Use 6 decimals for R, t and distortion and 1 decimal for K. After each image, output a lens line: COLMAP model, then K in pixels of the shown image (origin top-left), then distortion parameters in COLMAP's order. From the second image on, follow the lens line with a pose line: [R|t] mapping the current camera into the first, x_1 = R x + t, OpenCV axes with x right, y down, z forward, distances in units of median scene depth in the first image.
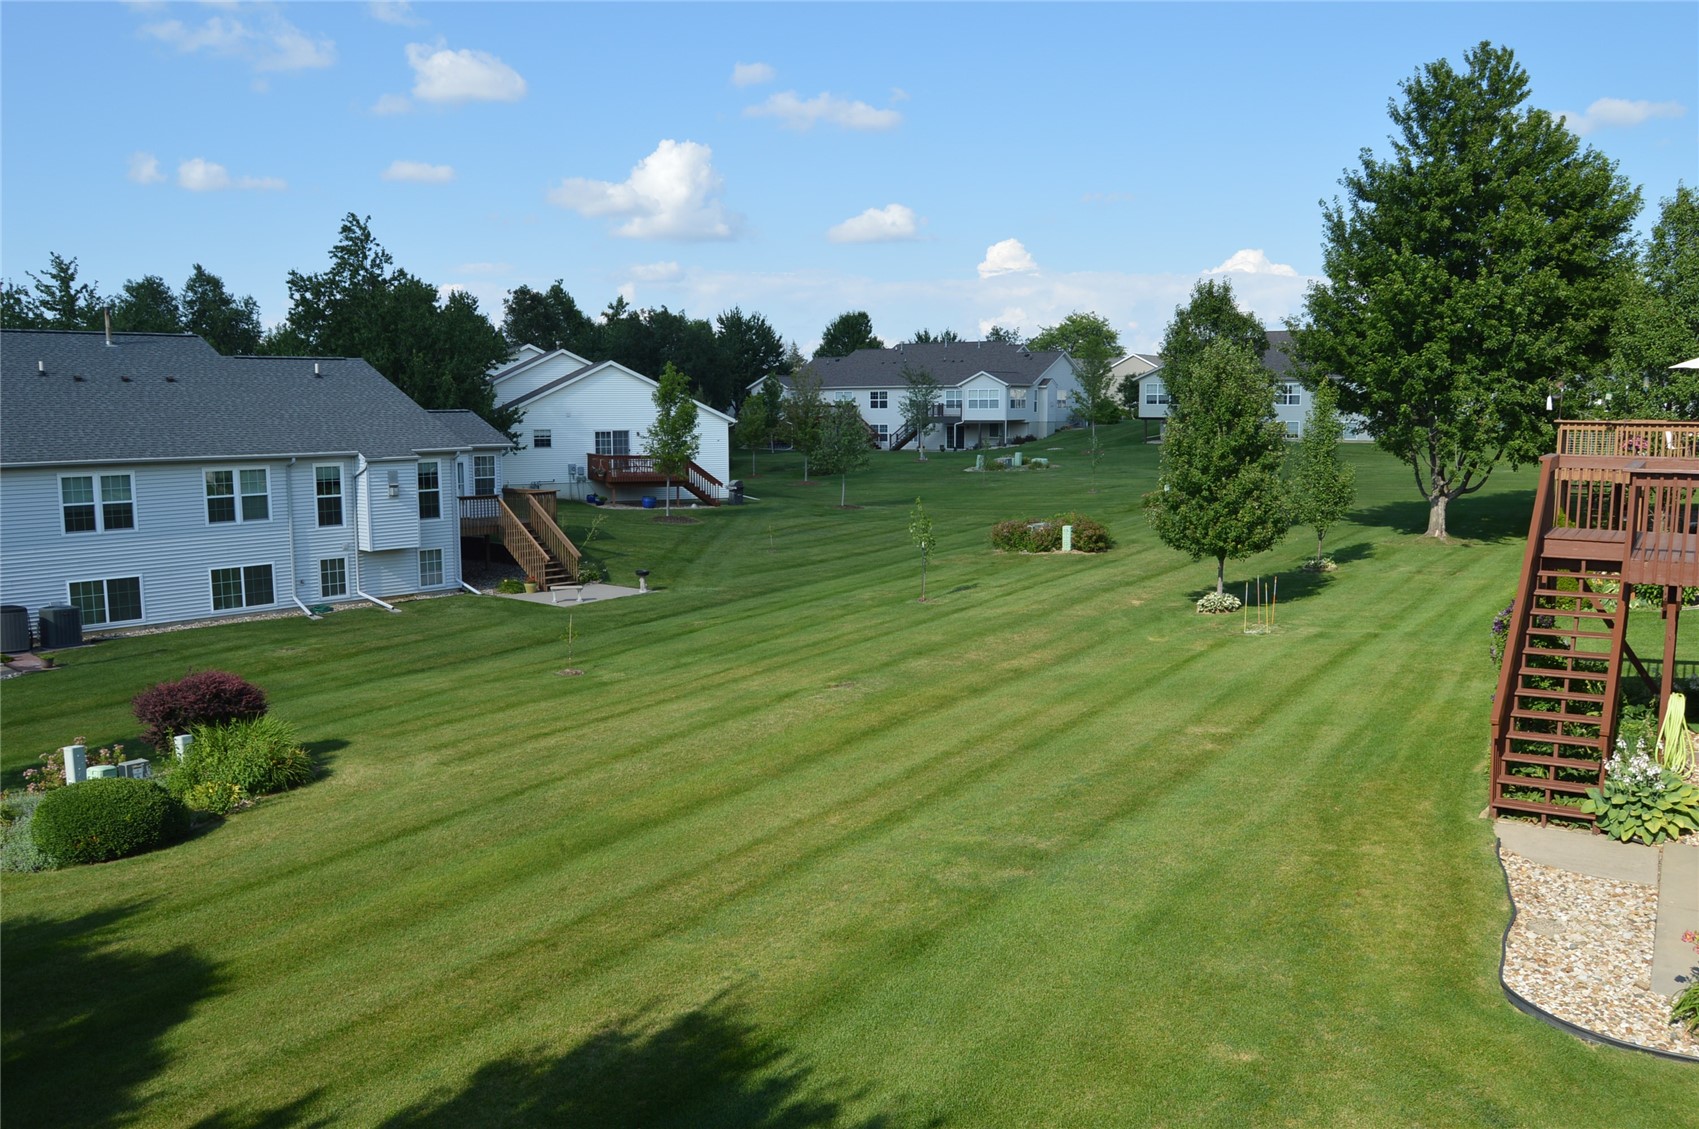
lens RADIAL K [[1351.7, 0, 845.2], [0, 1351.7, 596.0], [0, 0, 1]] dist [-0.095209, 0.041104]
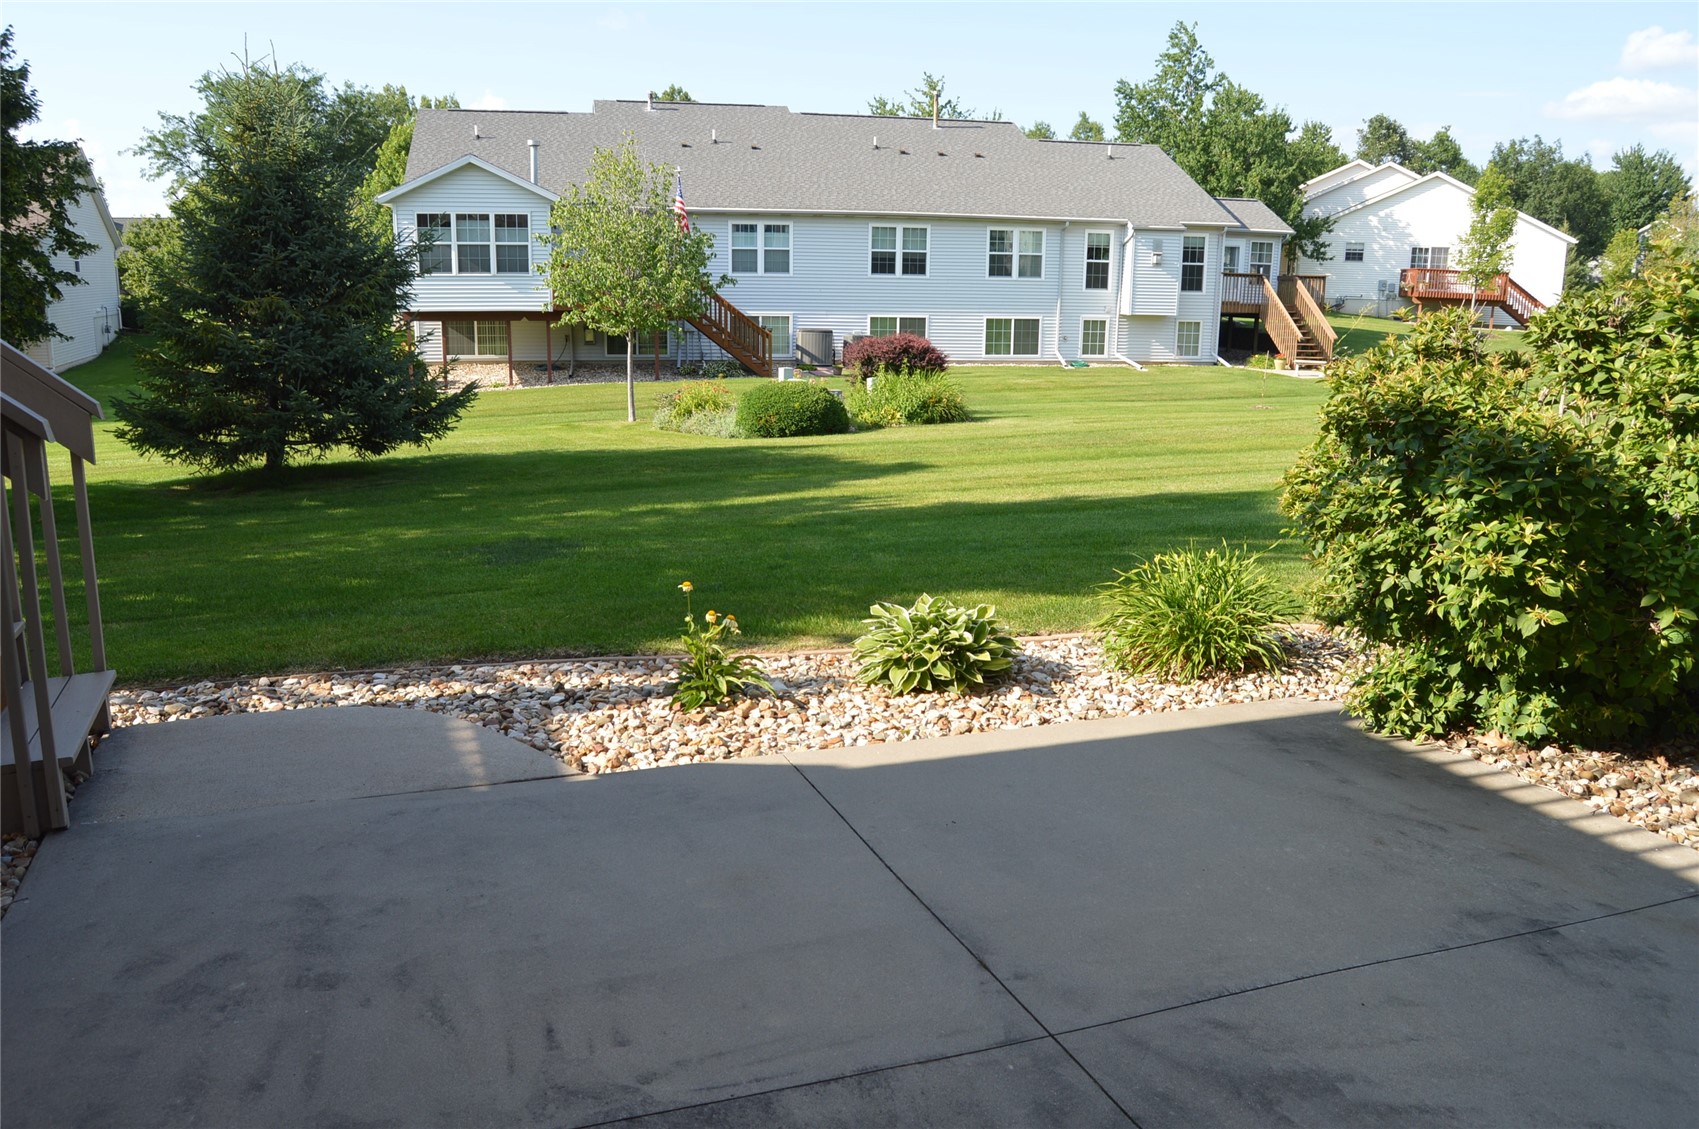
lens RADIAL K [[1353.4, 0, 842.7], [0, 1353.4, 583.0], [0, 0, 1]] dist [-0.097451, 0.040721]
pose [[0.805356, 0.147336, -0.574189, 0.104925], [-0.099030, 0.988448, 0.114735, 0.075628], [0.584461, -0.035540, 0.810643, -0.010754]]
